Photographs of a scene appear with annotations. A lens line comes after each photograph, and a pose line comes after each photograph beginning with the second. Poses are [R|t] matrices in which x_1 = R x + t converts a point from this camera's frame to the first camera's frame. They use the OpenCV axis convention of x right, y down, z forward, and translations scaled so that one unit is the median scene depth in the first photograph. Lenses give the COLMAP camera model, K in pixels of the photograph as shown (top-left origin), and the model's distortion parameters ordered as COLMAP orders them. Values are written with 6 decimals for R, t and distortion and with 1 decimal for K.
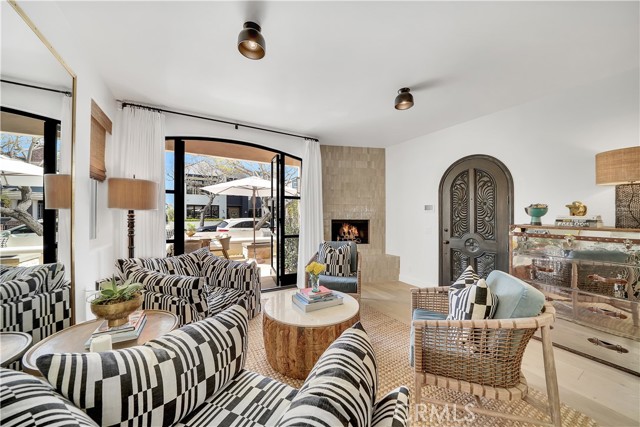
lens RADIAL K [[229.9, 0, 327.0], [0, 229.9, 214.9], [0, 0, 1]] dist [-0.019292, 0.001046]
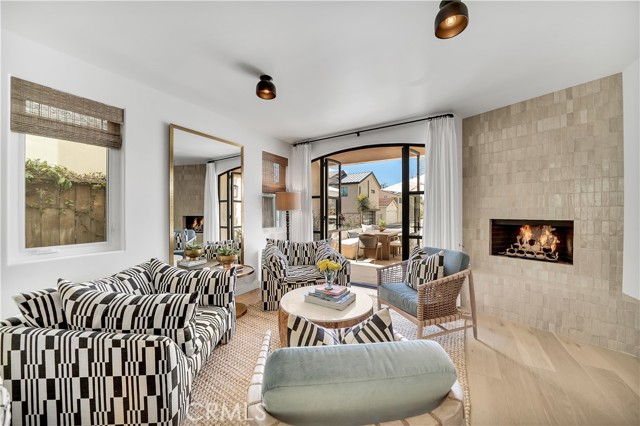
lens RADIAL K [[229.9, 0, 316.9], [0, 229.9, 213.3], [0, 0, 1]] dist [-0.019292, 0.001046]
pose [[0.459730, -0.003605, -0.888052, 0.382047], [0.006026, 0.999981, -0.000940, 0.000575], [0.888038, -0.004920, 0.459743, 0.227914]]
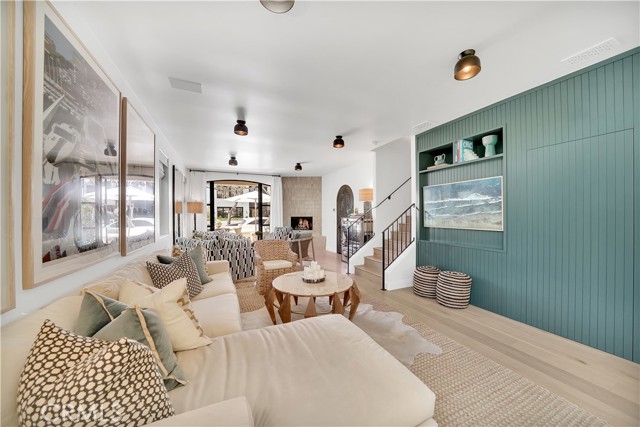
lens RADIAL K [[229.9, 0, 328.2], [0, 229.9, 214.7], [0, 0, 1]] dist [-0.019292, 0.001046]
pose [[0.994834, -0.014072, -0.100533, 0.496363], [0.014045, 0.999901, -0.000976, 0.008267], [0.100537, -0.000441, 0.994933, -0.784482]]
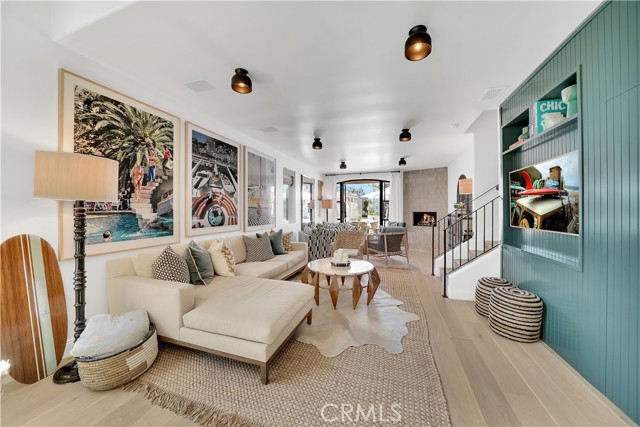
lens RADIAL K [[229.9, 0, 317.0], [0, 229.9, 210.4], [0, 0, 1]] dist [-0.019292, 0.001046]
pose [[0.643457, -0.009552, -0.765423, 0.895966], [0.007298, 0.999953, -0.006344, 0.012703], [0.765448, -0.001504, 0.643496, -0.710015]]
